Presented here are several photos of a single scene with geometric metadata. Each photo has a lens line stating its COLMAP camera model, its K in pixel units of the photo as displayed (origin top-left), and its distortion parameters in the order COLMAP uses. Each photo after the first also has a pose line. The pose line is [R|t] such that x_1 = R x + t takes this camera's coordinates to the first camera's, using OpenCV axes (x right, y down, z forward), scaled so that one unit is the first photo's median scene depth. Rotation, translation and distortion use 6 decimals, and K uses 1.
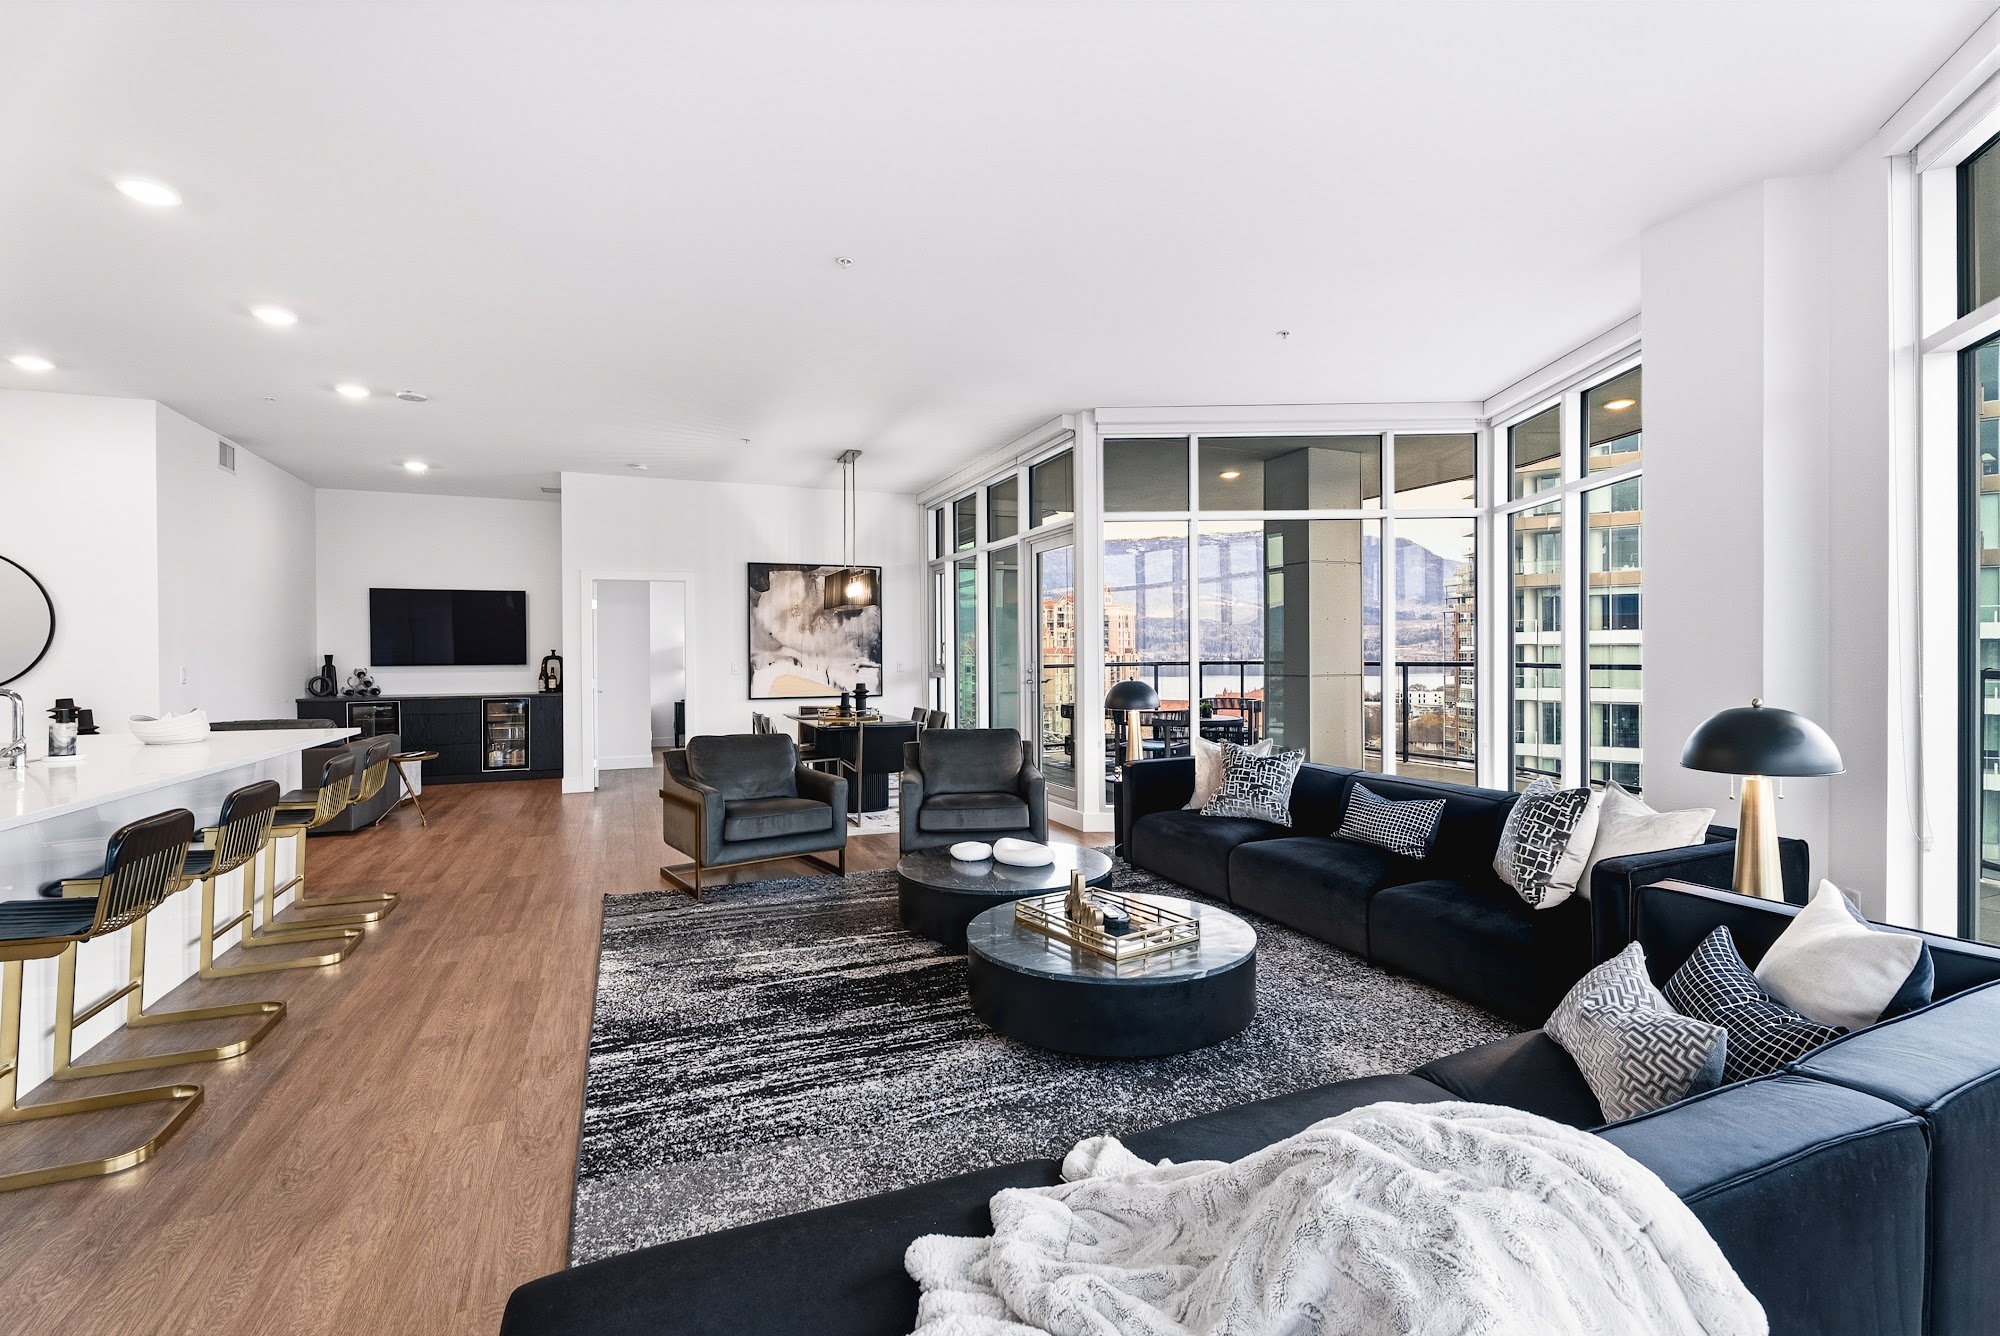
lens RADIAL K [[894.2, 0, 1013.5], [0, 894.2, 655.5], [0, 0, 1]] dist [0.000943, 0.000277]
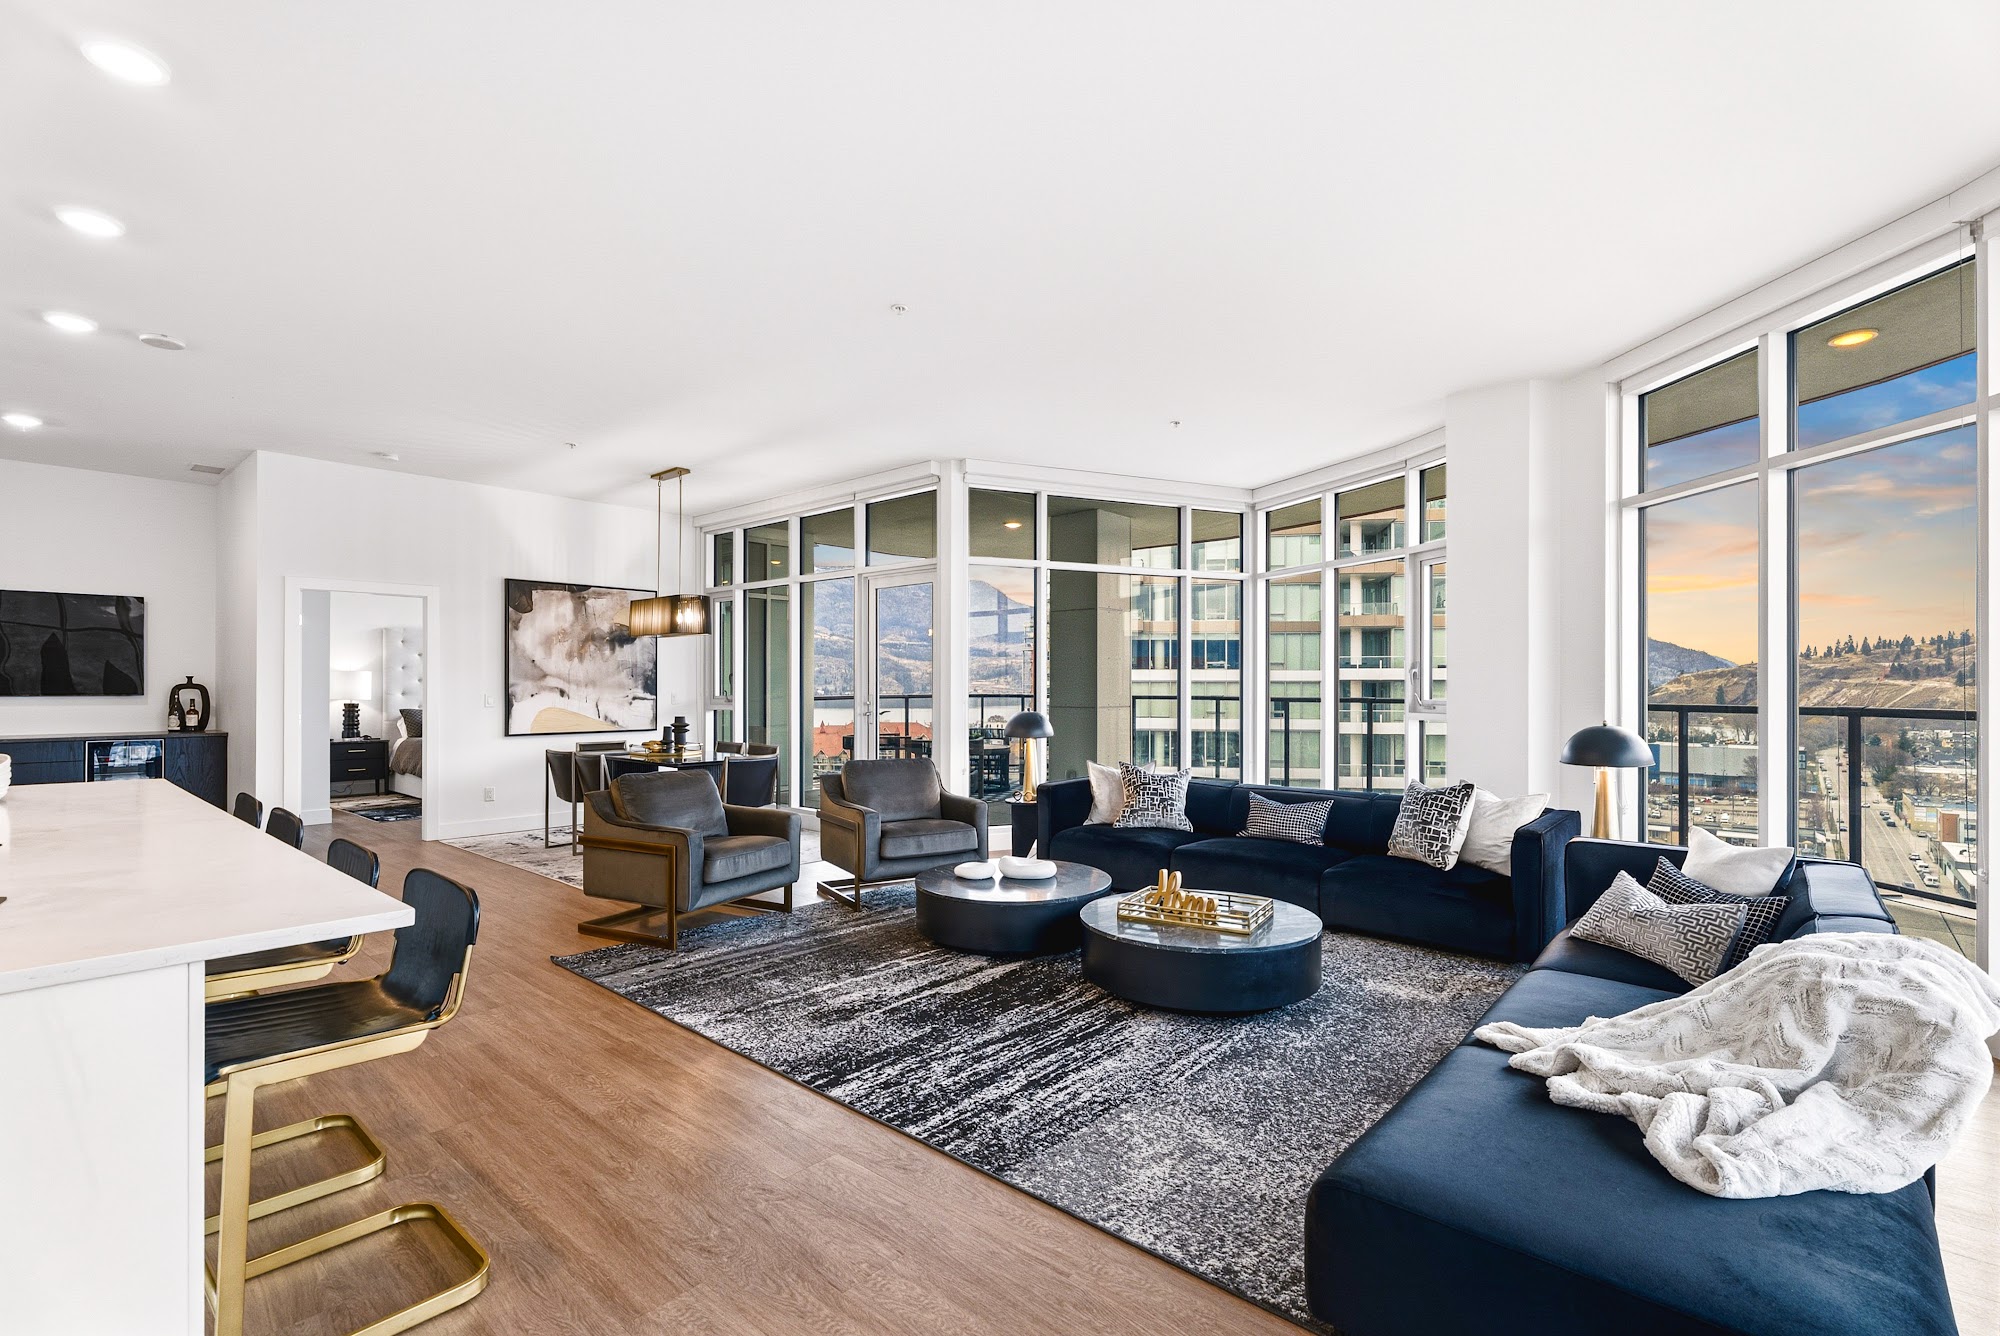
lens RADIAL K [[894.2, 0, 1010.4], [0, 894.2, 683.2], [0, 0, 1]] dist [0.000943, 0.000277]
pose [[0.902897, 0.009241, 0.429757, -0.332481], [-0.006988, 0.999952, -0.006820, 0.000261], [-0.429800, 0.003155, 0.902919, 0.006894]]
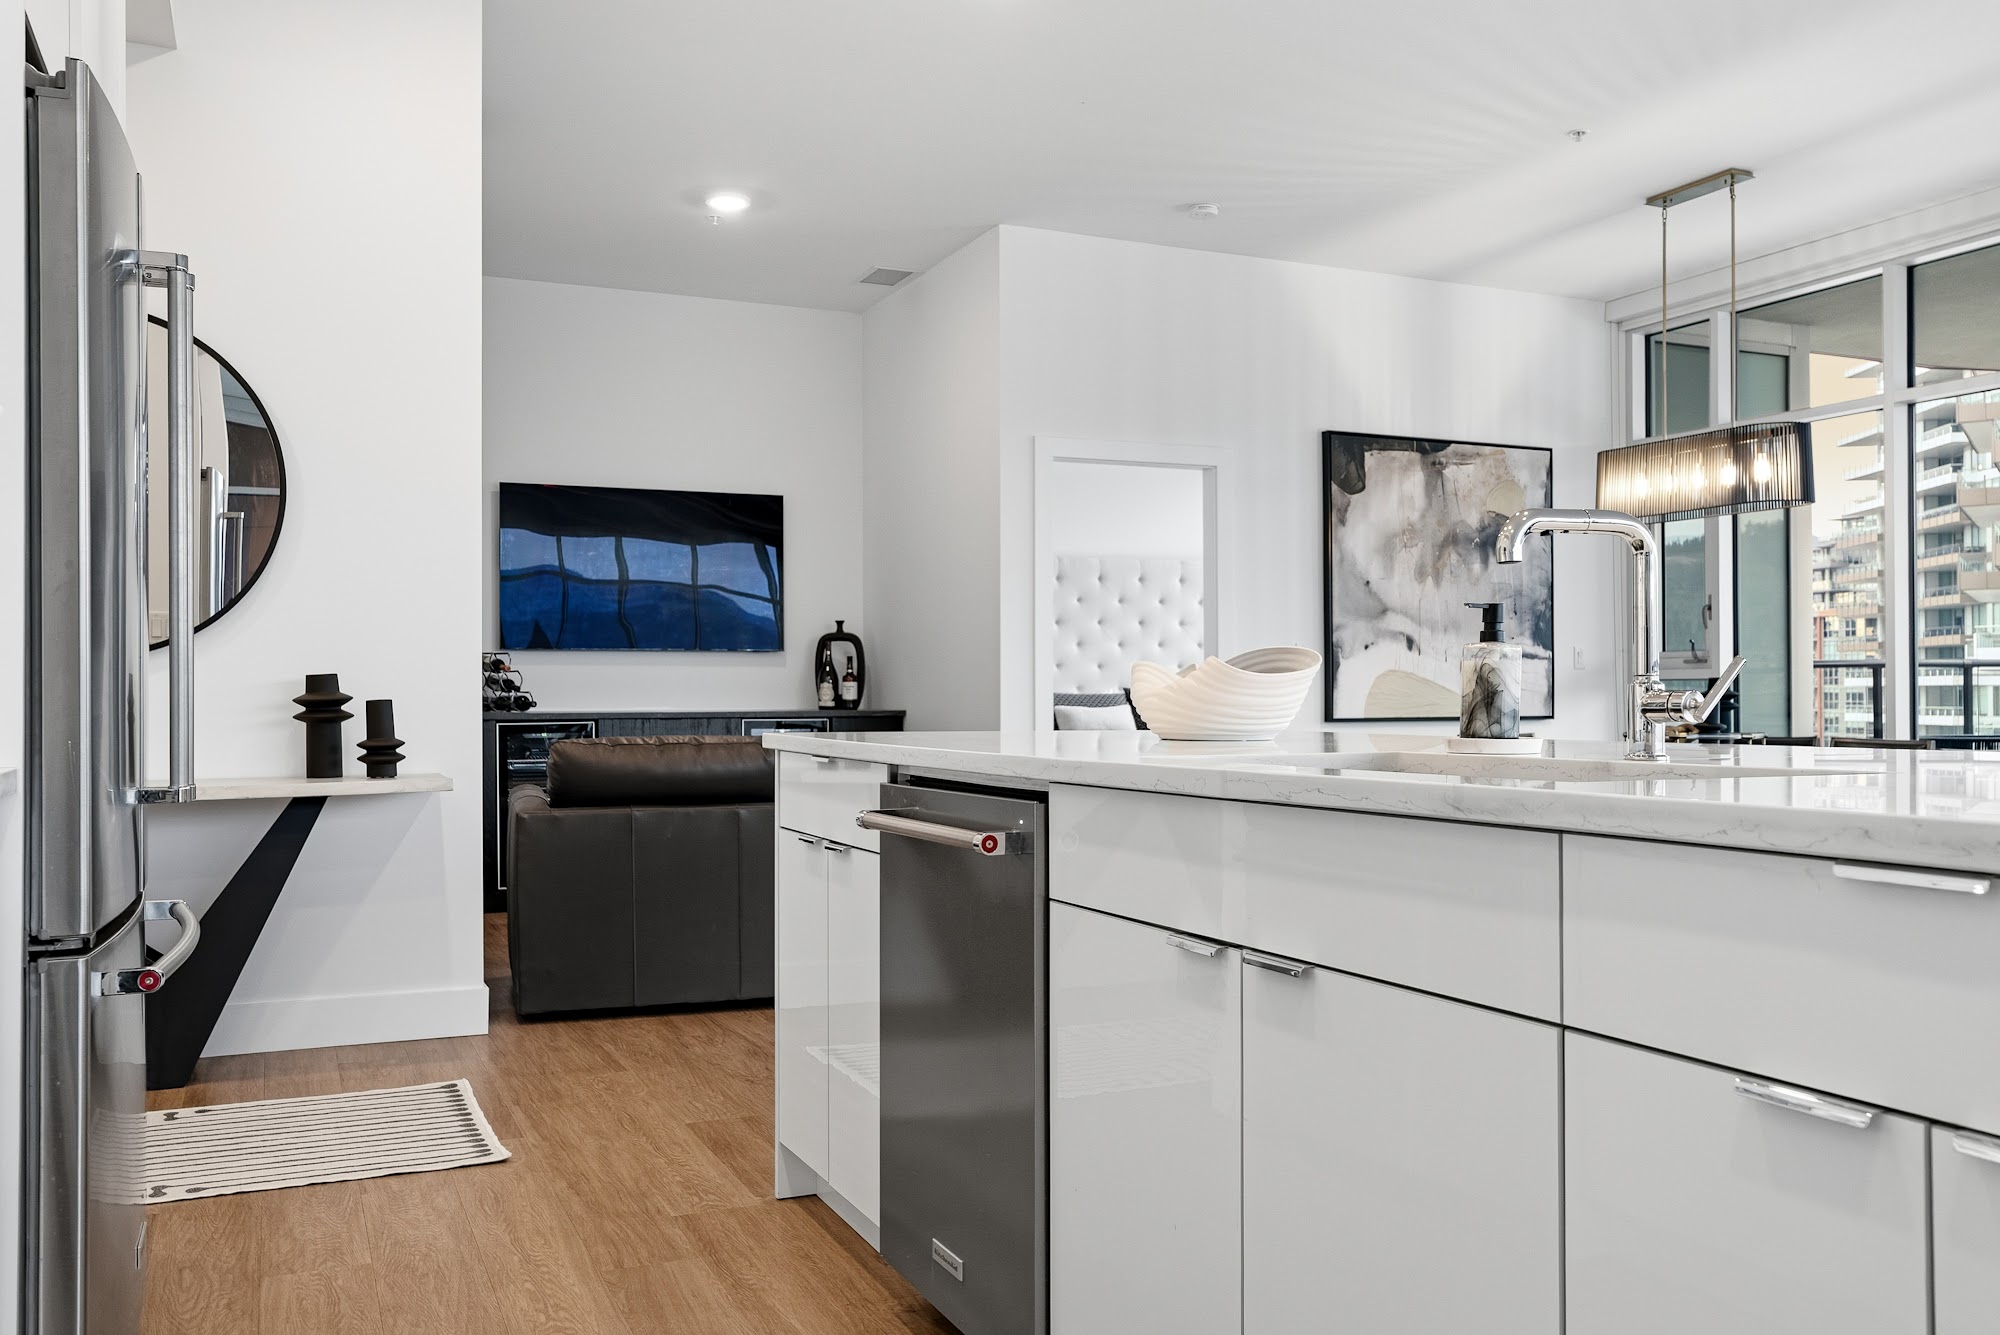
lens RADIAL K [[1590.9, 0, 997.5], [0, 1590.9, 671.6], [0, 0, 1]] dist [-0.040493, 0.046955]
pose [[0.999869, 0.004280, 0.015634, -0.706712], [-0.004036, 0.999870, -0.015587, 0.053517], [-0.015699, 0.015521, 0.999756, 0.245056]]
